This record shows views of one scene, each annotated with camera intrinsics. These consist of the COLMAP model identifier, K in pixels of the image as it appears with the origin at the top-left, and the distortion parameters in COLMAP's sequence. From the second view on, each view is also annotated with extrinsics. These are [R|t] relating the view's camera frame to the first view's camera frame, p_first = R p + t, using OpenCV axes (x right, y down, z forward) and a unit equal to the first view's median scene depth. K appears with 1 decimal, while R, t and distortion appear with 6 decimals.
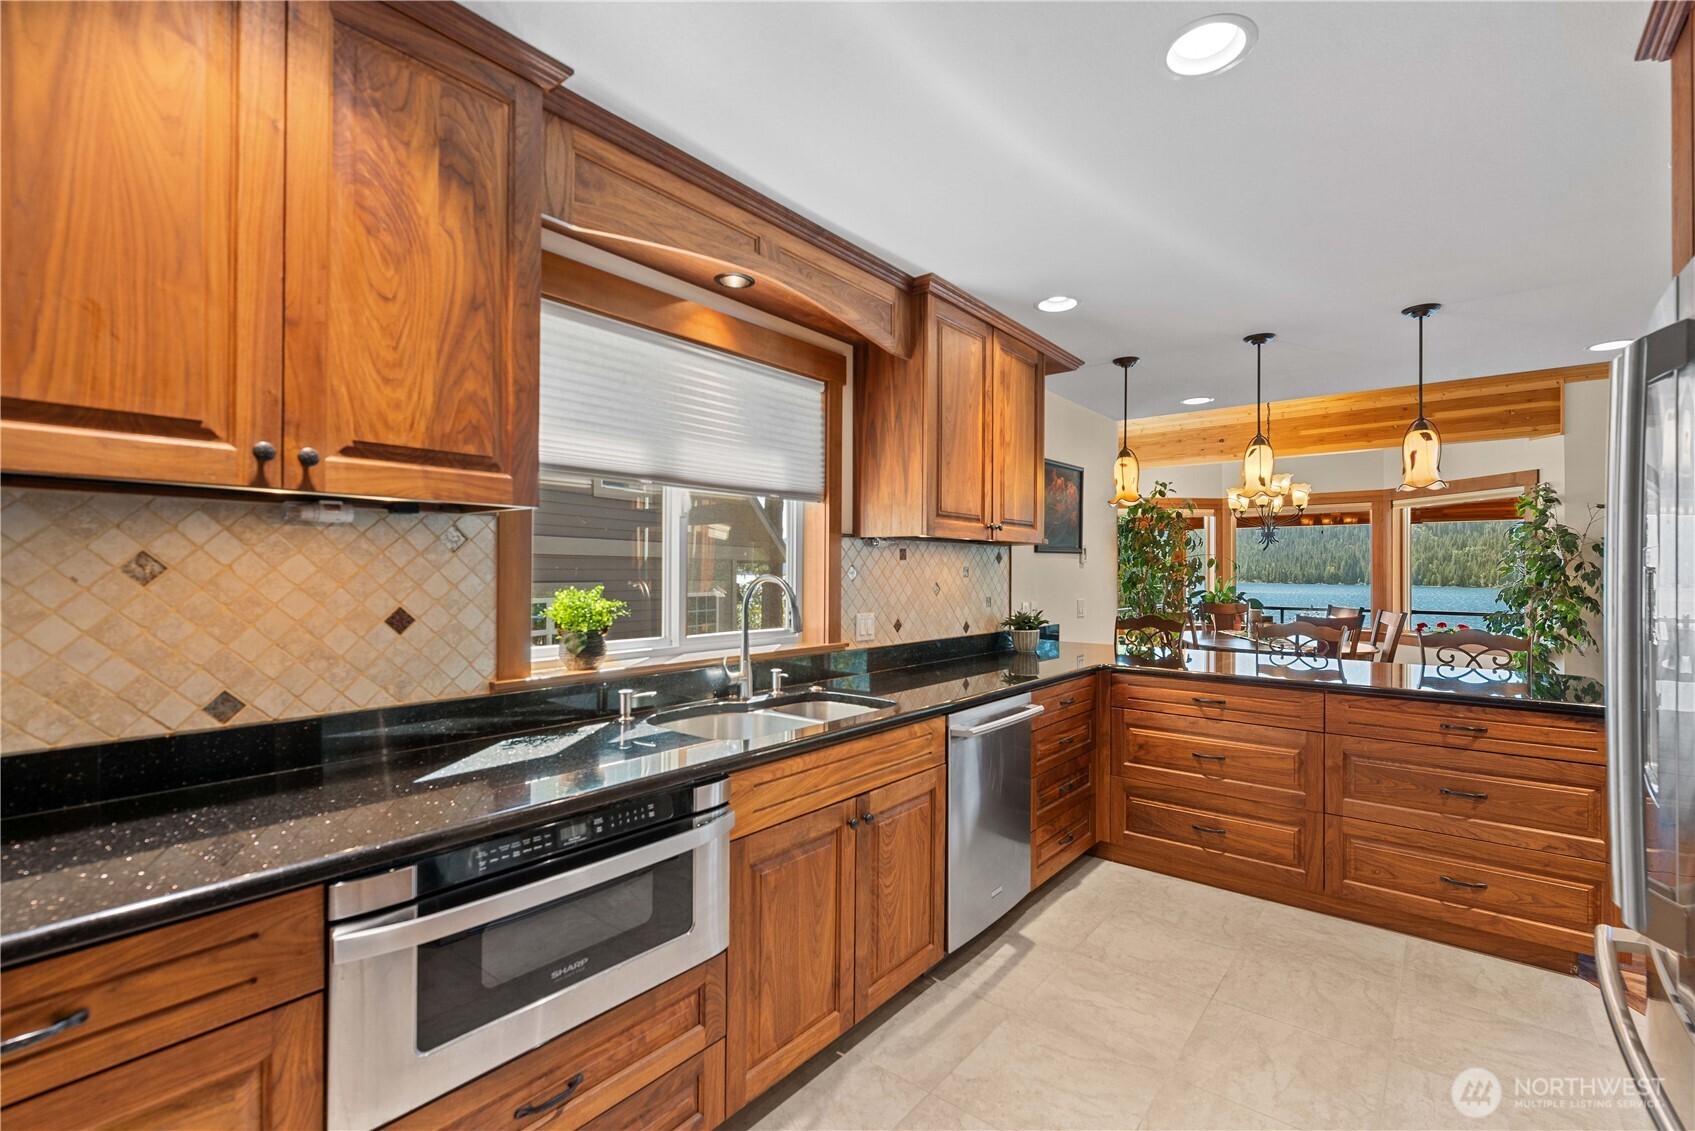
lens RADIAL K [[739.9, 0, 853.1], [0, 739.9, 564.5], [0, 0, 1]] dist [0.003782, 0.000217]
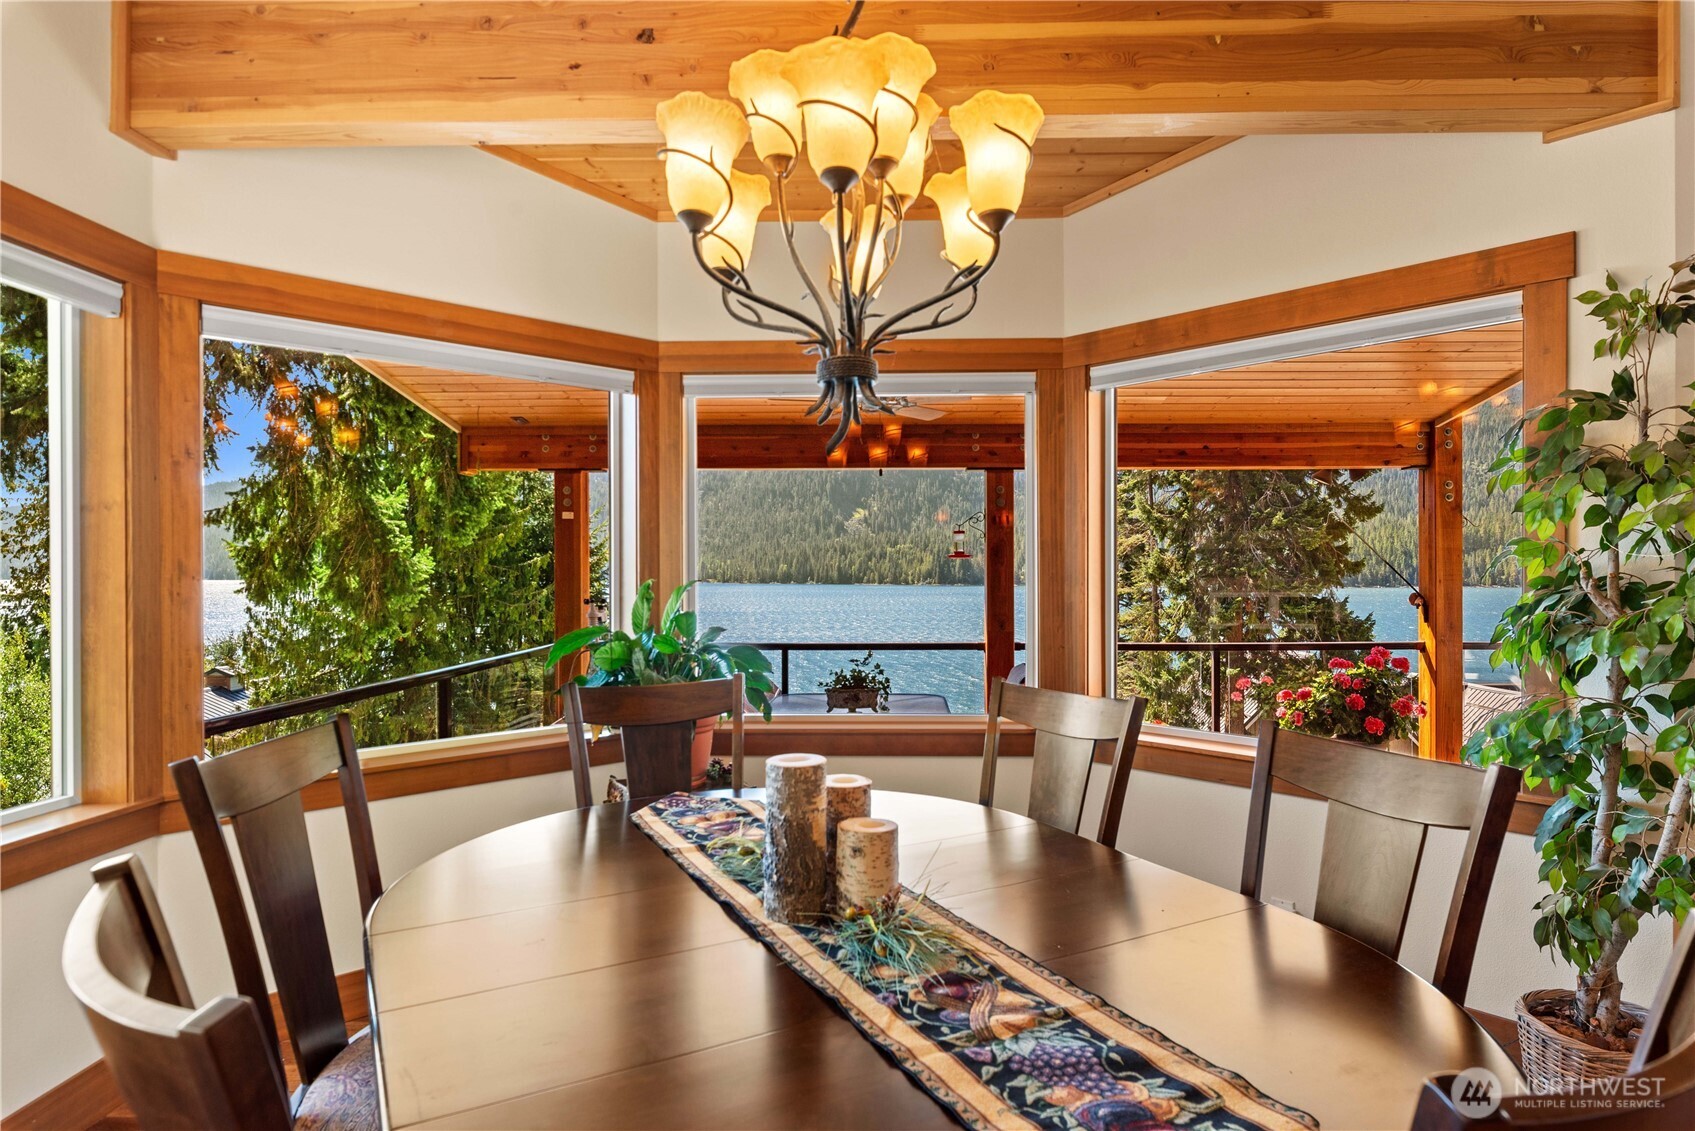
lens RADIAL K [[962.1, 0, 860.3], [0, 962.1, 568.1], [0, 0, 1]] dist [0.003733, 0.000222]
pose [[0.794822, -0.000895, 0.606842, 1.271559], [-0.003695, 0.999973, 0.006314, 0.030061], [-0.606831, -0.007260, 0.794798, 2.478543]]
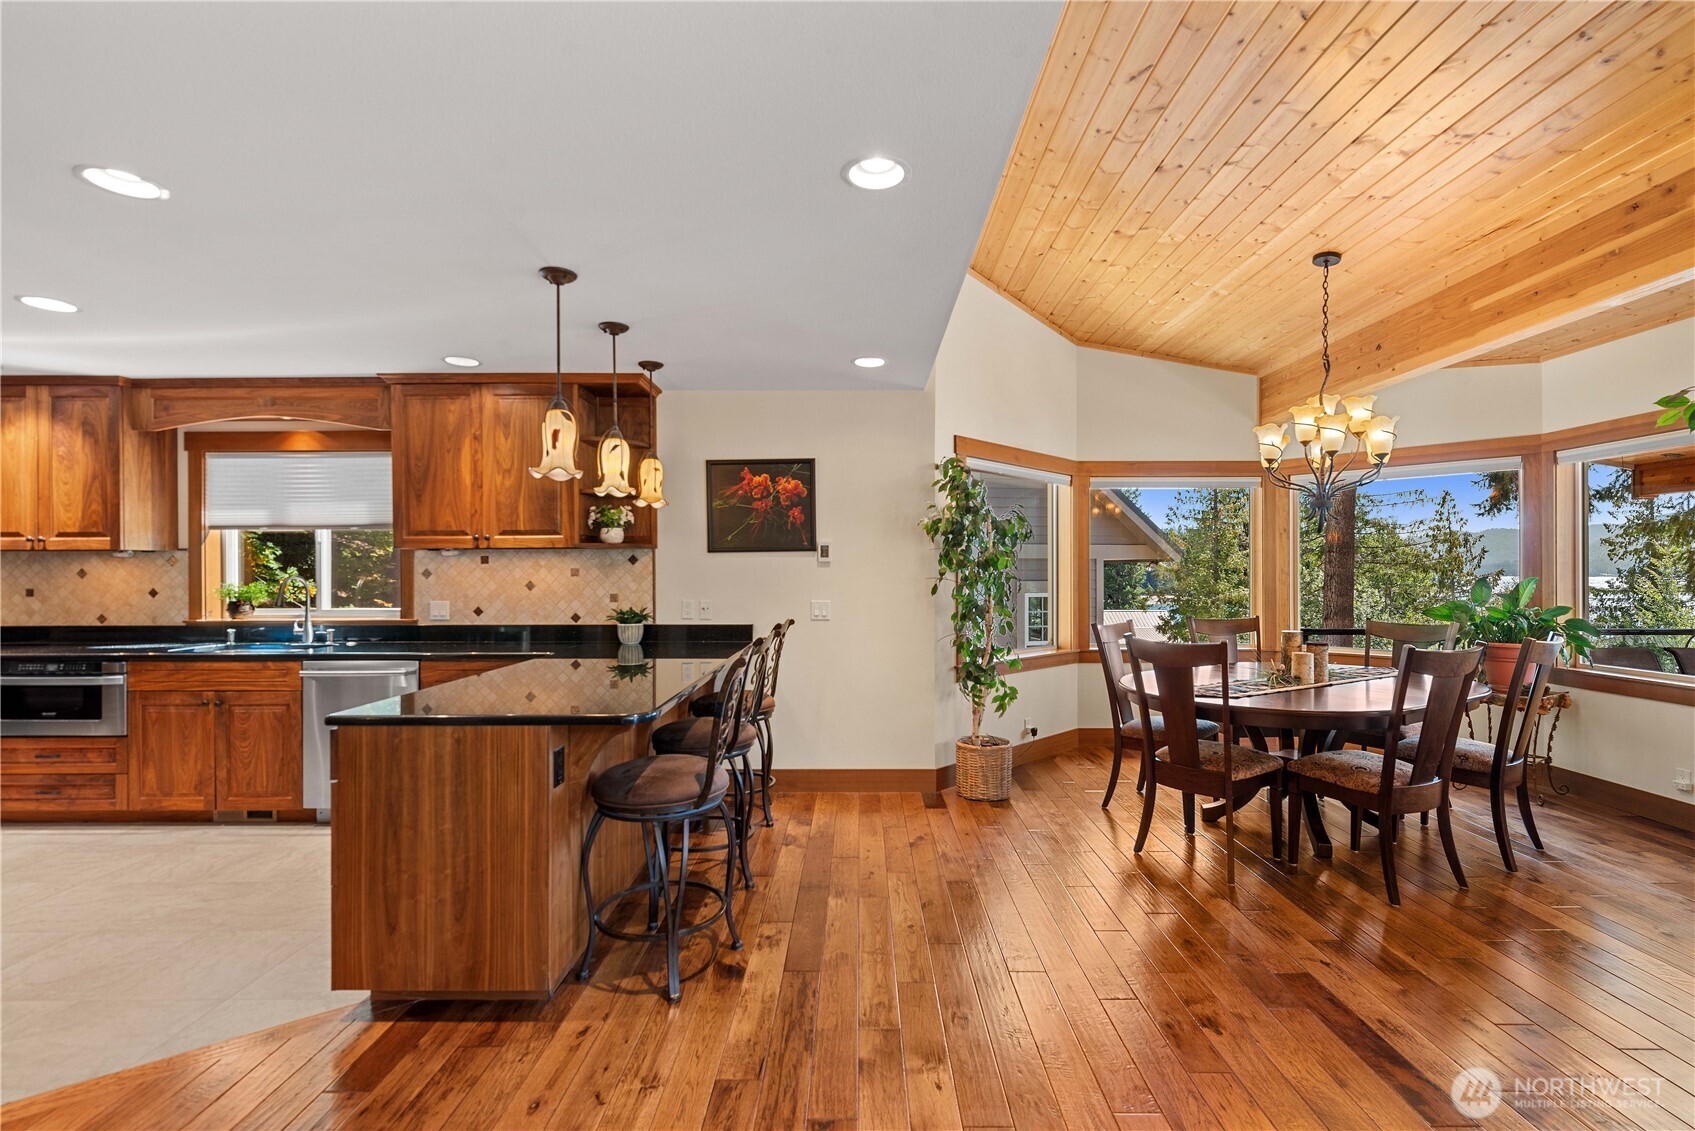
lens RADIAL K [[739.9, 0, 865.1], [0, 739.9, 573.6], [0, 0, 1]] dist [0.003782, 0.000217]
pose [[0.630587, -0.004897, -0.776103, 2.479006], [0.013103, 0.999905, 0.004336, 0.023523], [0.776008, -0.012904, 0.630591, 1.065291]]
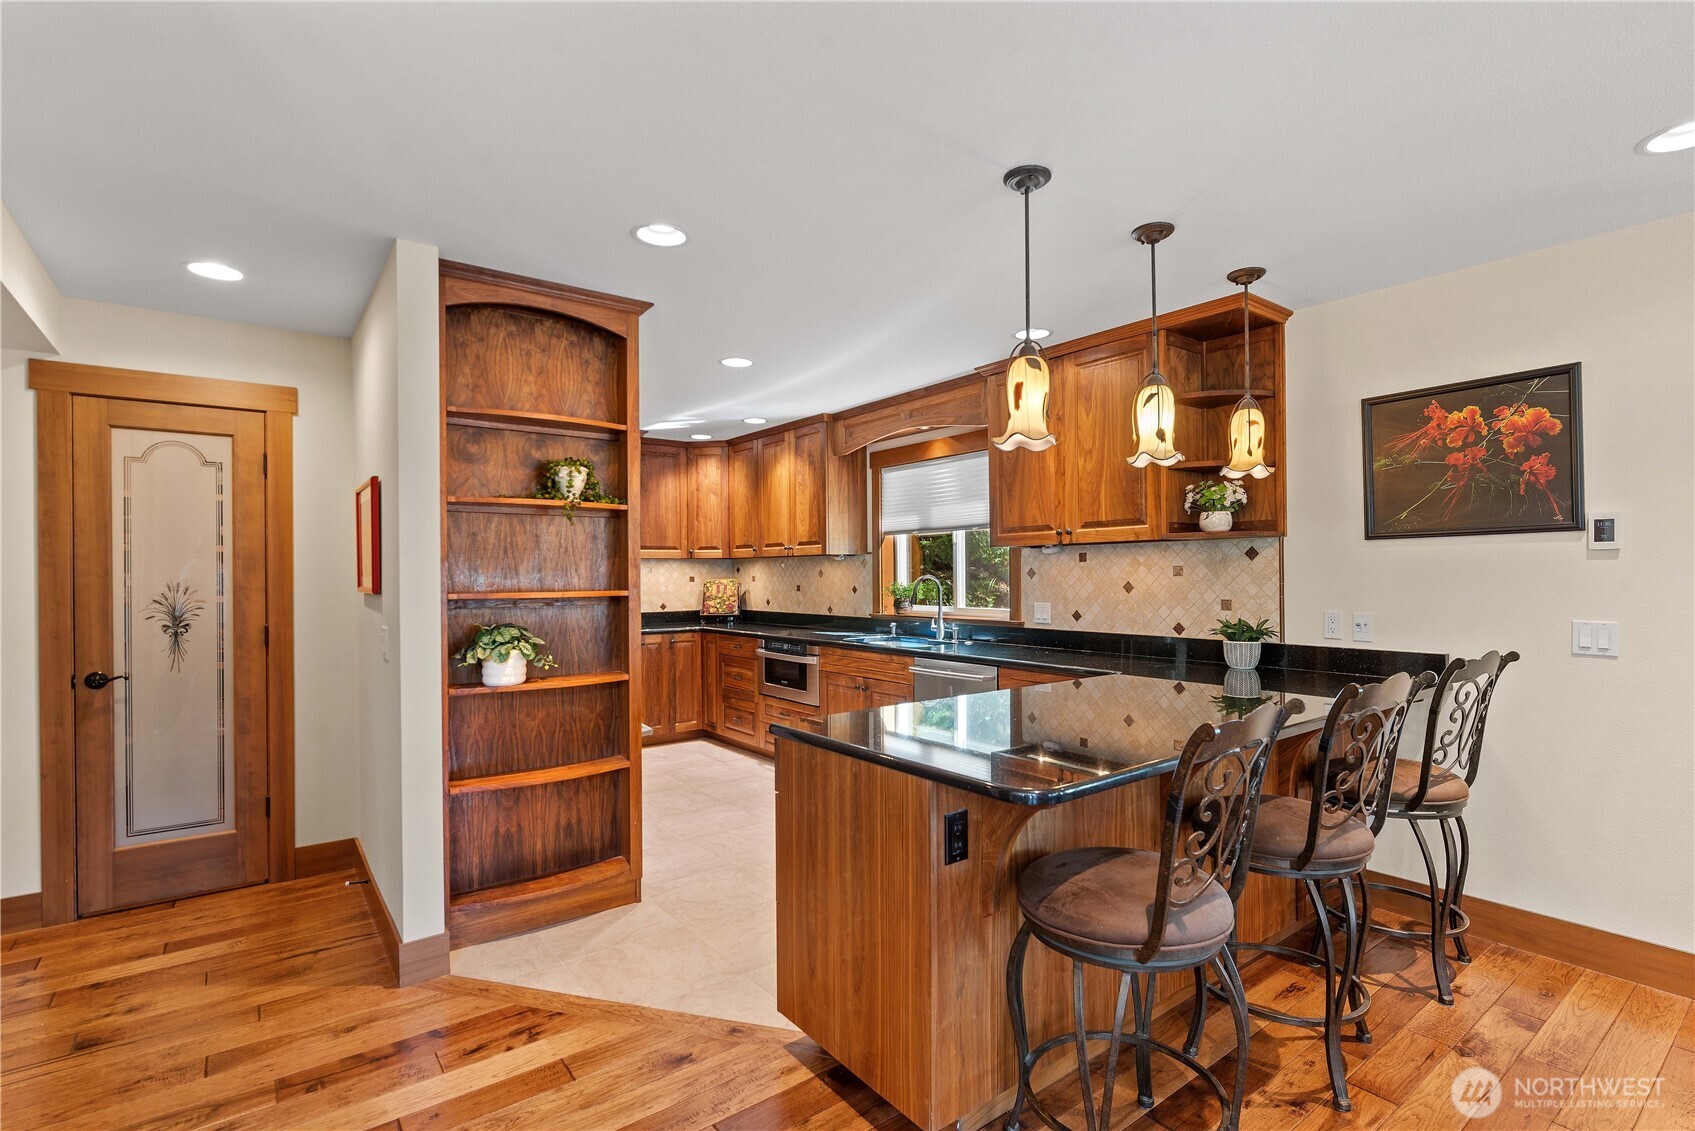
lens RADIAL K [[802.2, 0, 857.7], [0, 802.2, 580.6], [0, 0, 1]] dist [0.001849, -0.001572]
pose [[-0.222125, 0.004670, -0.975007, 2.234047], [0.015167, 0.999884, 0.001334, 0.026454], [0.974900, -0.014491, -0.222170, 1.460653]]
